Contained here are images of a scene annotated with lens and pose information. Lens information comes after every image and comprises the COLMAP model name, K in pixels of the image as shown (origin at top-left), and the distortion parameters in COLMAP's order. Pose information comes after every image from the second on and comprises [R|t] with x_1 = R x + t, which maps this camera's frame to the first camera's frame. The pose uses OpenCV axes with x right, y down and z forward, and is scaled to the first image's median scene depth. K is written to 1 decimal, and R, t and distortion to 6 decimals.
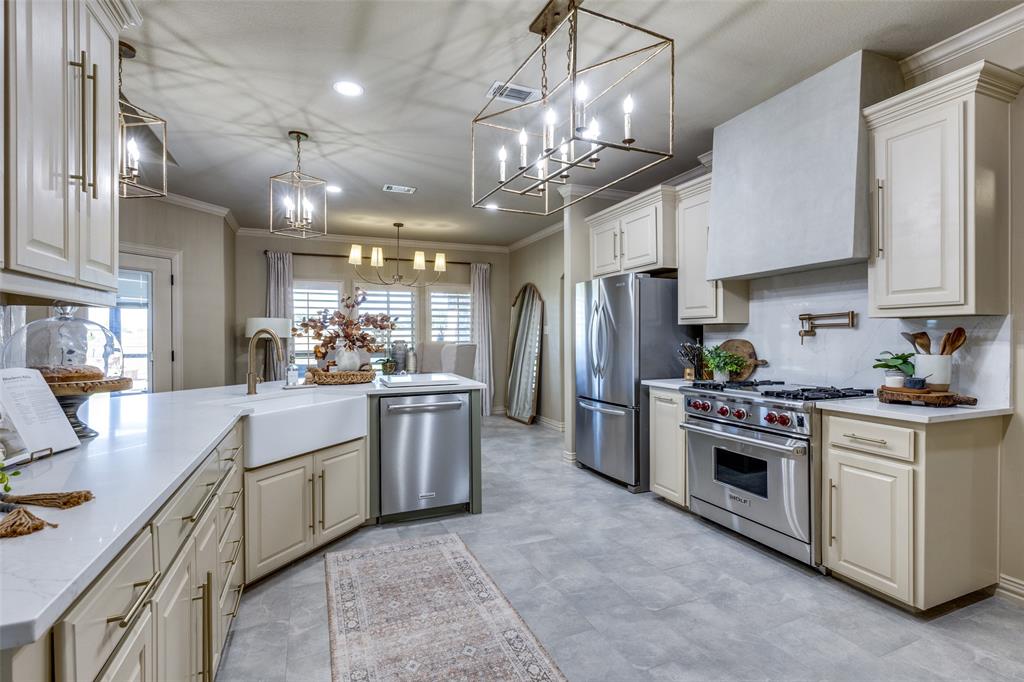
lens RADIAL K [[511.0, 0, 512.0], [0, 511.0, 341.0], [0, 0, 1]] dist [0.000127, 0.000021]
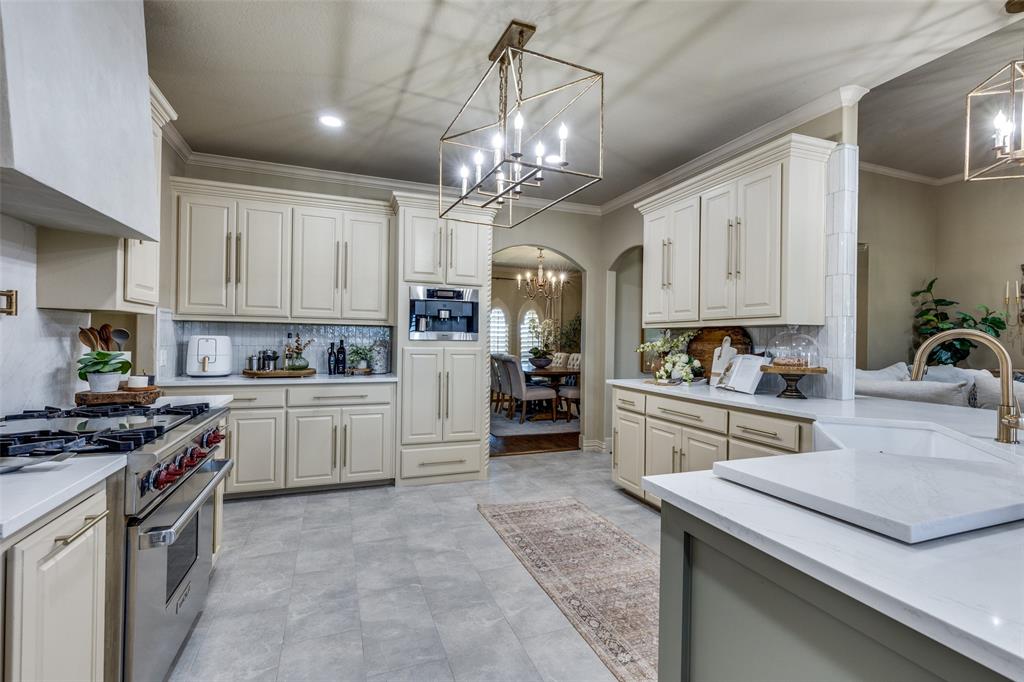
lens RADIAL K [[511.0, 0, 512.0], [0, 511.0, 341.0], [0, 0, 1]] dist [0.000127, 0.000021]
pose [[-0.999481, -0.010726, 0.030360, 0.040361], [-0.010564, 0.999929, 0.005489, -0.007578], [-0.030416, 0.005165, -0.999524, 1.955513]]
